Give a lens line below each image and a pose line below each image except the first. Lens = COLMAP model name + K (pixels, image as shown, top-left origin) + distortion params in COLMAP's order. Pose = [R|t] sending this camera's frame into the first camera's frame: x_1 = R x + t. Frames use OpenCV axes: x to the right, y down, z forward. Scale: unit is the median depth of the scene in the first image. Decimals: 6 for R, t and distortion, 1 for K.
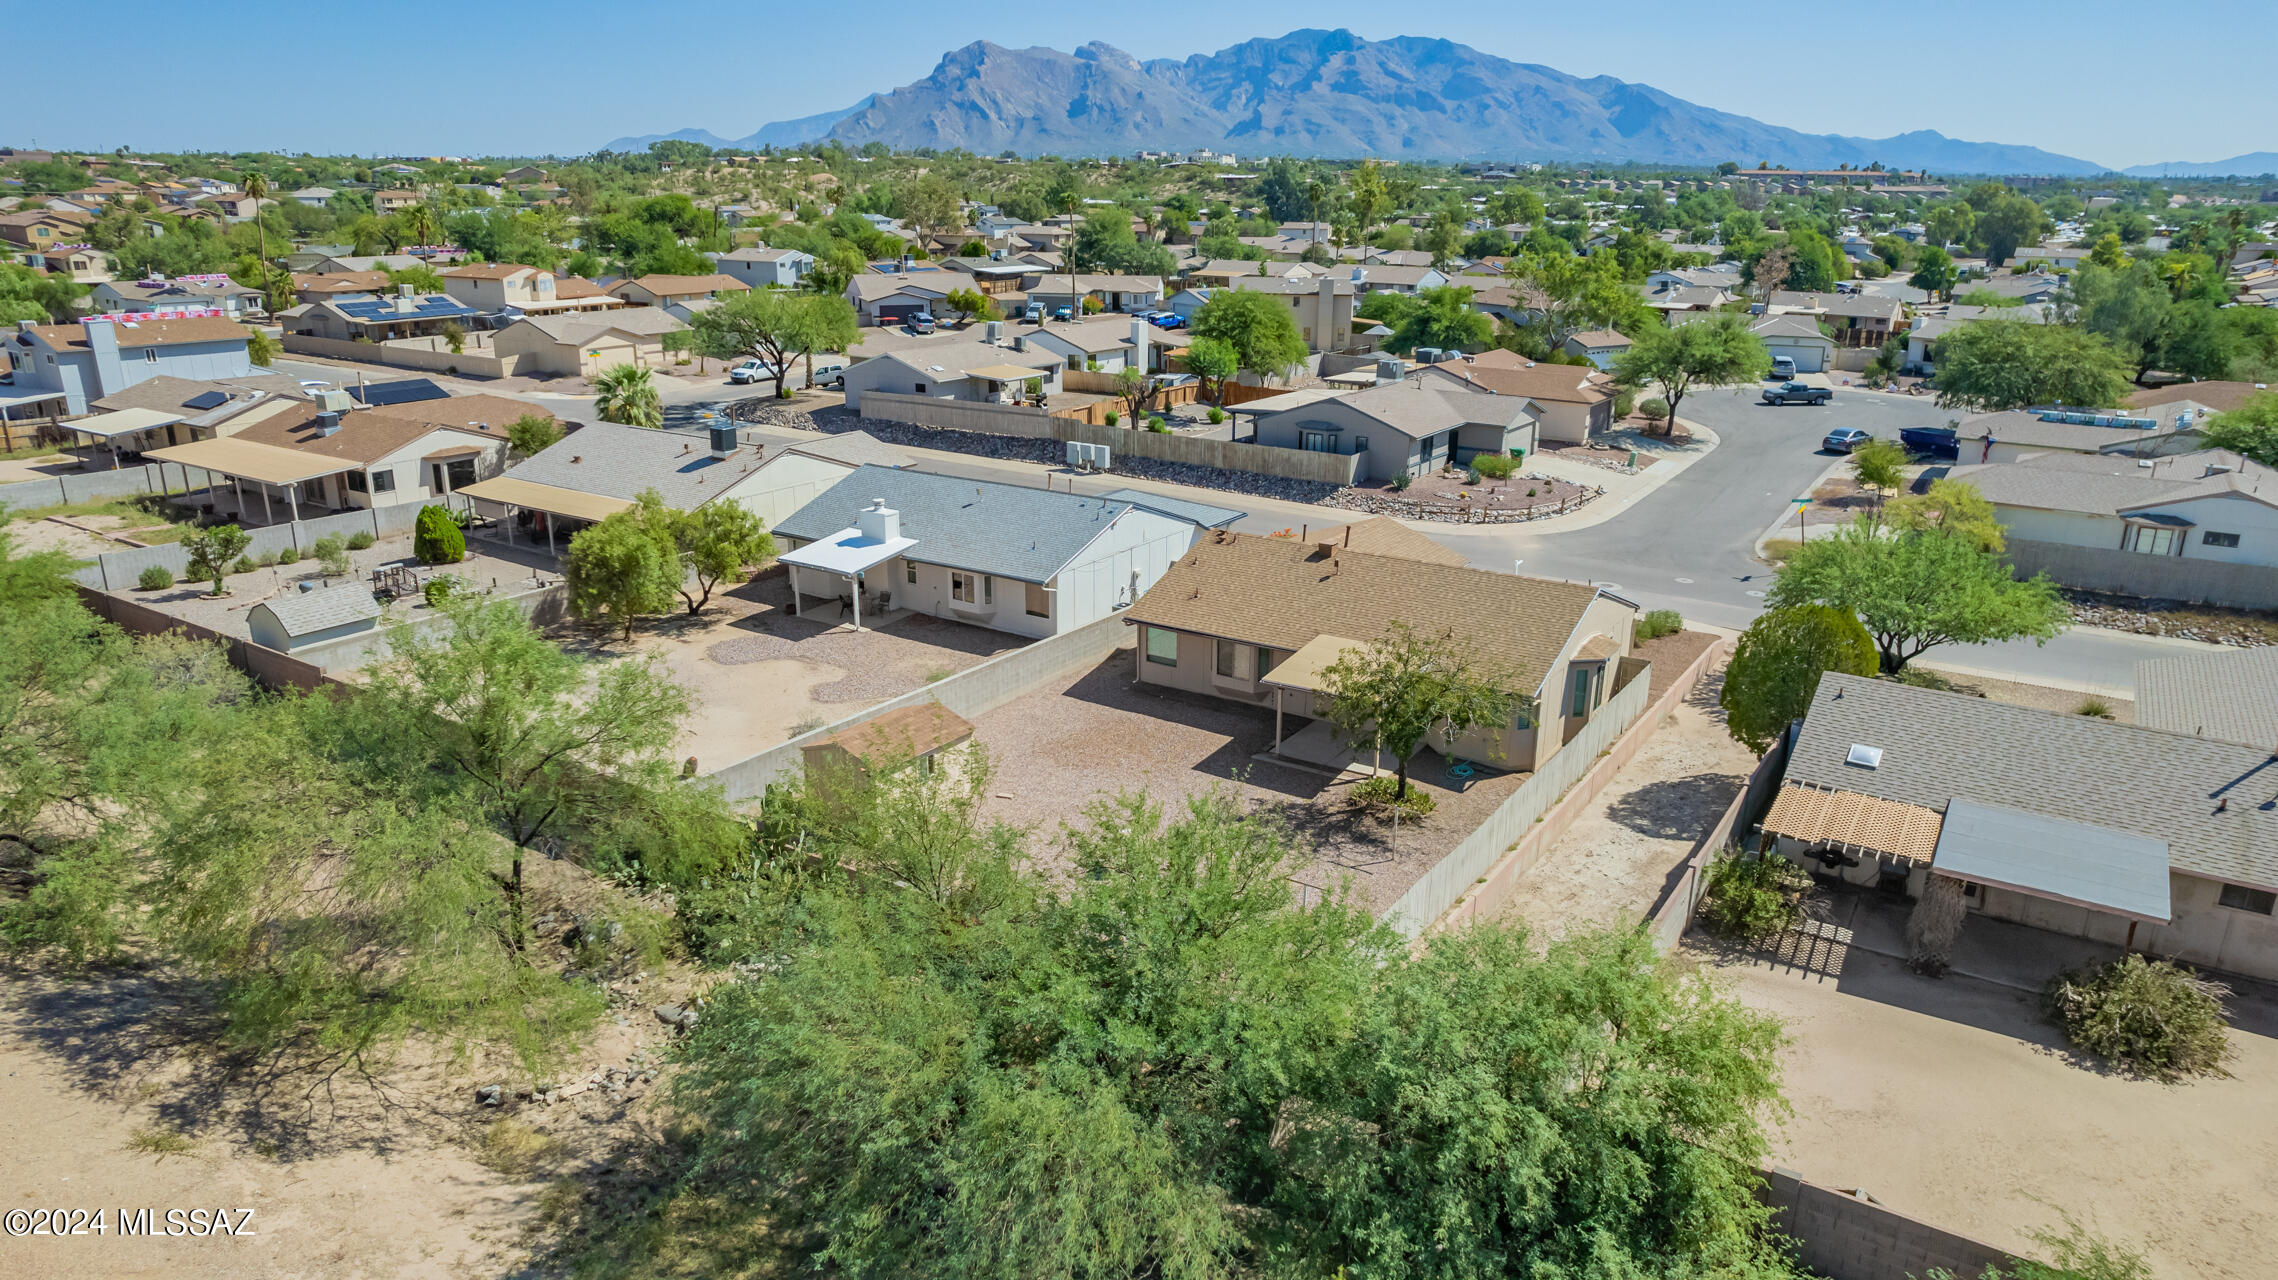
lens RADIAL K [[1459.7, 0, 1146.8], [0, 1459.7, 645.7], [0, 0, 1]] dist [-0.075097, 0.068562]
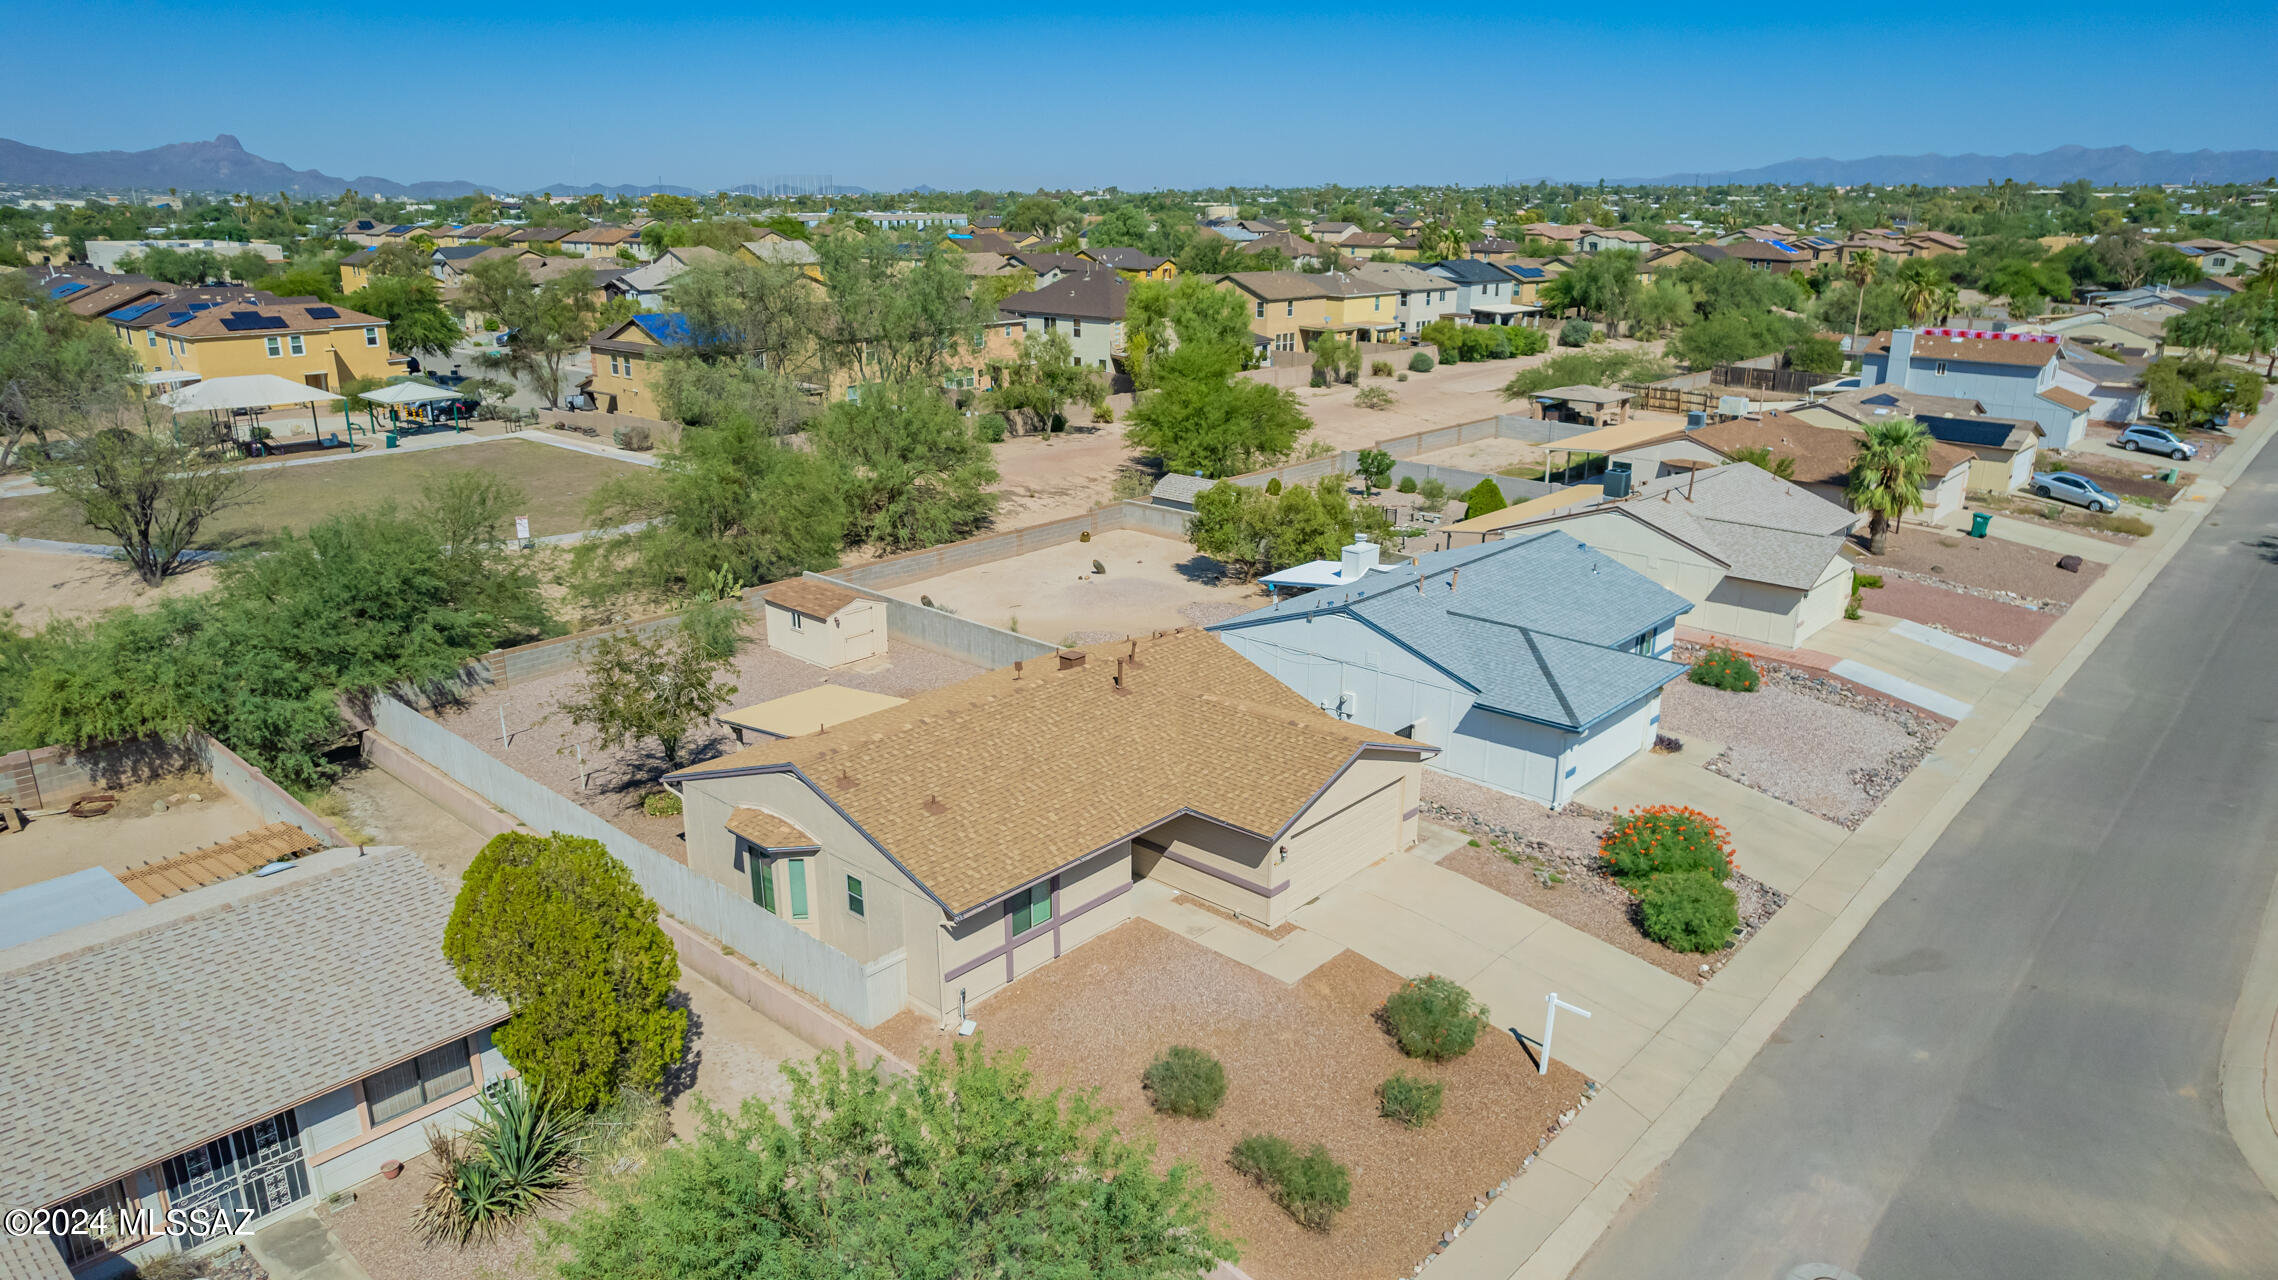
lens RADIAL K [[1459.7, 0, 1157.7], [0, 1459.7, 639.8], [0, 0, 1]] dist [-0.075097, 0.068562]
pose [[-0.138386, 0.284105, -0.948754, 0.487373], [-0.307582, 0.898271, 0.313852, -0.191926], [0.941405, 0.335253, -0.036922, 0.606396]]
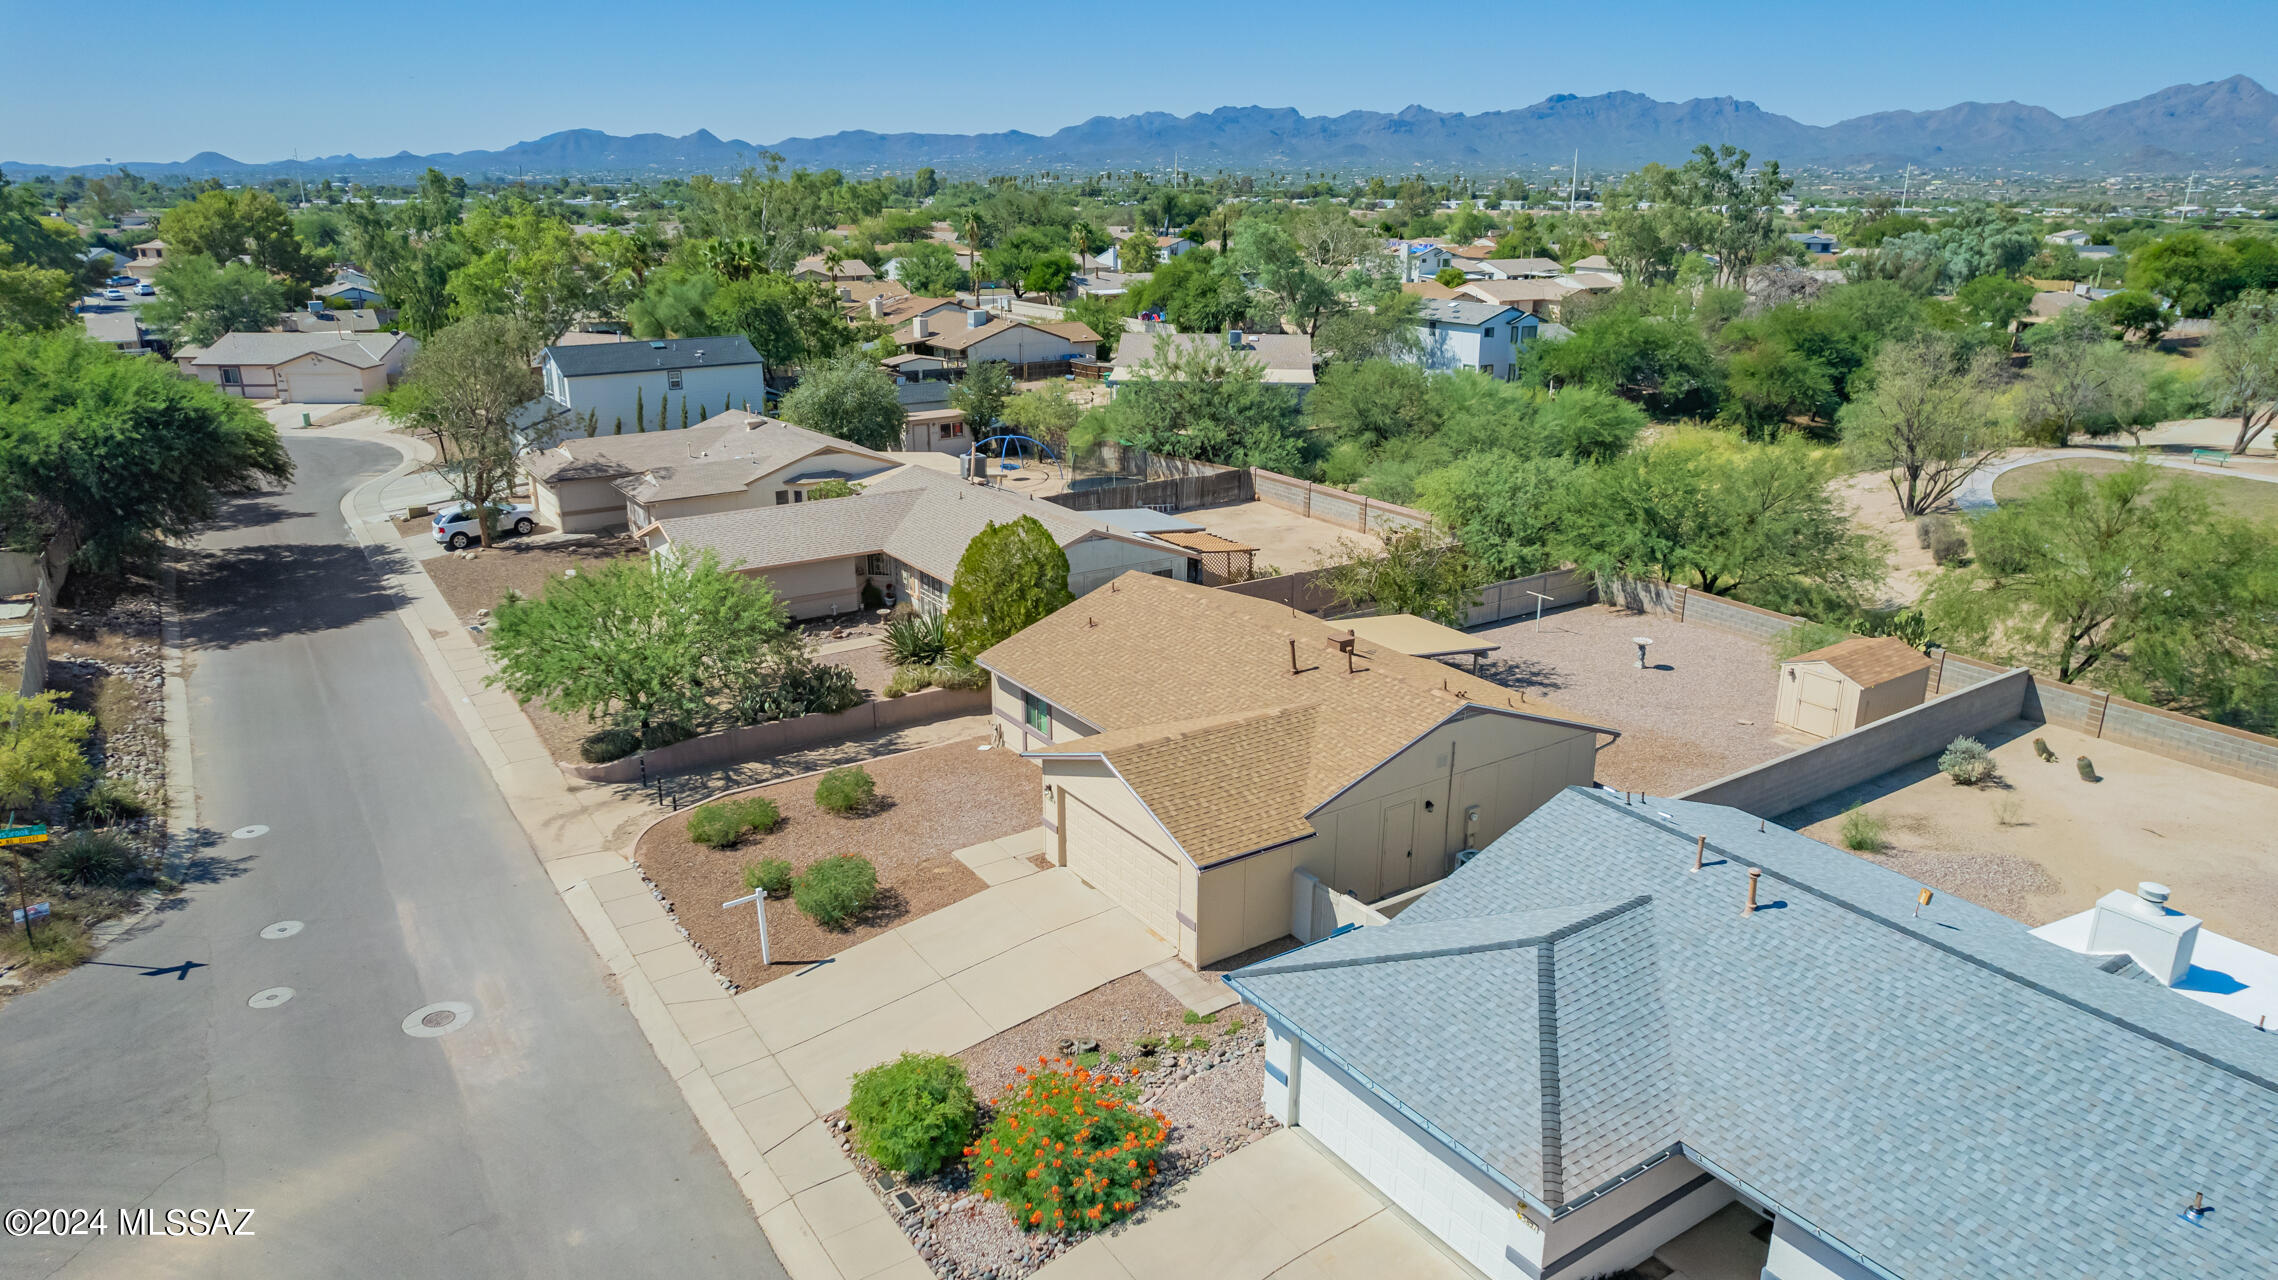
lens RADIAL K [[1459.7, 0, 1154.2], [0, 1459.7, 644.8], [0, 0, 1]] dist [-0.075097, 0.068562]
pose [[-0.922505, -0.129473, 0.363622, -0.034593], [0.105543, 0.821547, 0.560286, -0.283609], [-0.371274, 0.555245, -0.744217, 0.906654]]
